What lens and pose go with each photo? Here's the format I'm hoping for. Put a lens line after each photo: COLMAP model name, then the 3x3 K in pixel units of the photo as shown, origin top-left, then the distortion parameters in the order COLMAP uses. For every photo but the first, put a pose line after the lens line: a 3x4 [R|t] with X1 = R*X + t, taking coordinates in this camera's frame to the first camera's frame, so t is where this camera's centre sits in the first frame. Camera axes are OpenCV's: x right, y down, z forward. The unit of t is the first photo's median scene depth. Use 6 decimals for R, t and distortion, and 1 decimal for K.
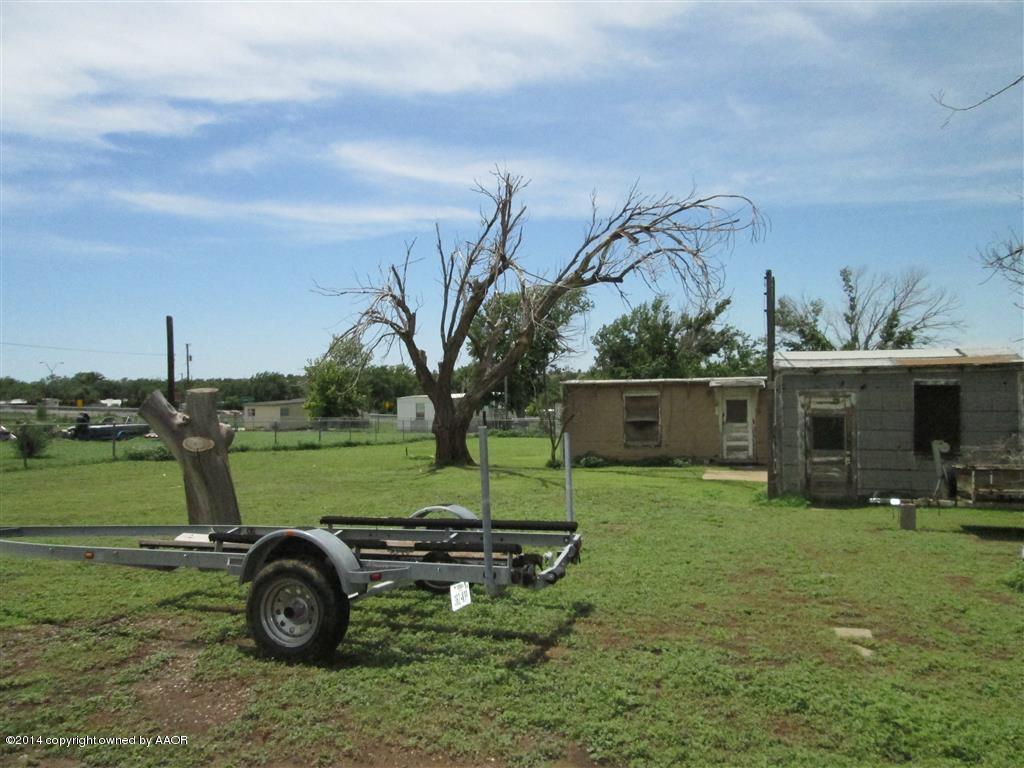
lens RADIAL K [[849.7, 0, 505.9], [0, 849.7, 380.0], [0, 0, 1]] dist [-0.045131, -0.005804]
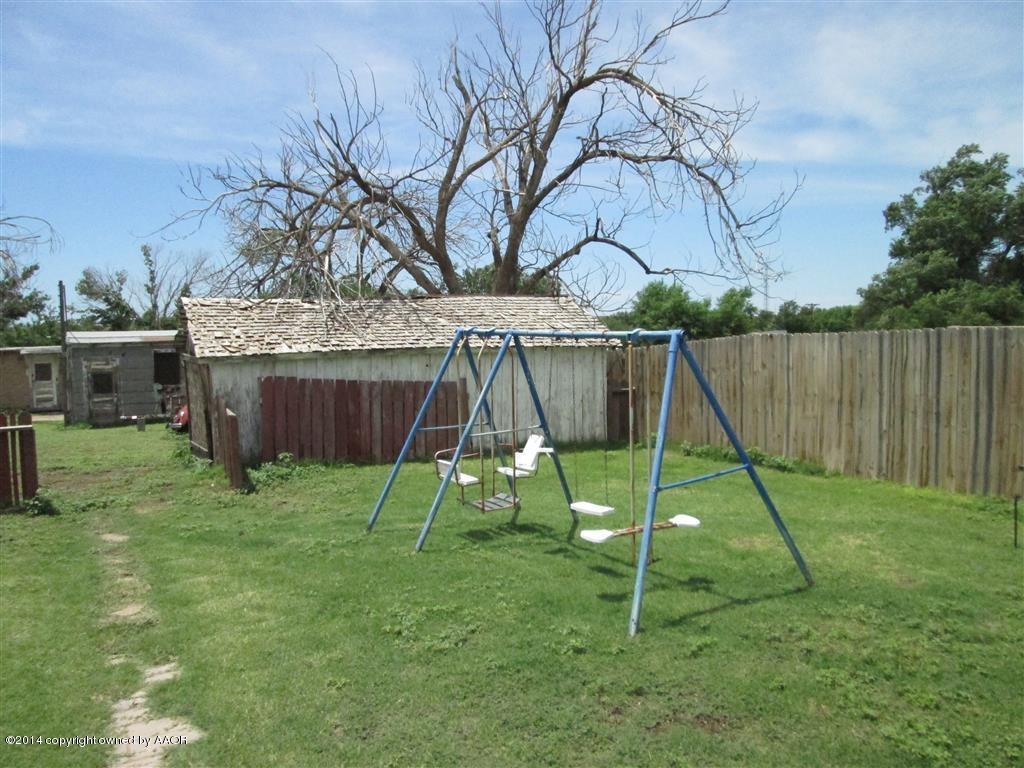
lens RADIAL K [[849.7, 0, 505.9], [0, 849.7, 380.0], [0, 0, 1]] dist [-0.045131, -0.005804]
pose [[0.721457, -0.041548, 0.691211, -0.115683], [0.006995, 0.998585, 0.052722, -0.015277], [-0.692424, -0.033202, 0.720727, -0.461809]]
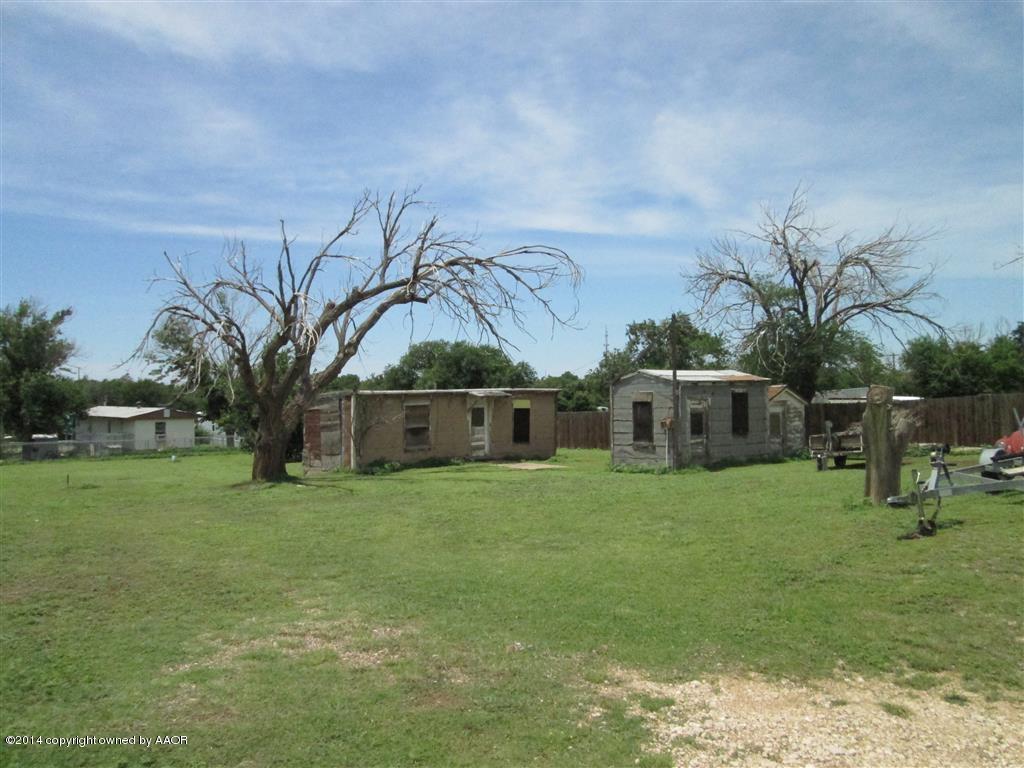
lens RADIAL K [[849.7, 0, 505.9], [0, 849.7, 380.0], [0, 0, 1]] dist [-0.045131, -0.005804]
pose [[0.572871, 0.015746, 0.819494, -0.703347], [0.003131, 0.999766, -0.021399, 0.010002], [-0.819639, 0.014825, 0.572688, 0.266562]]
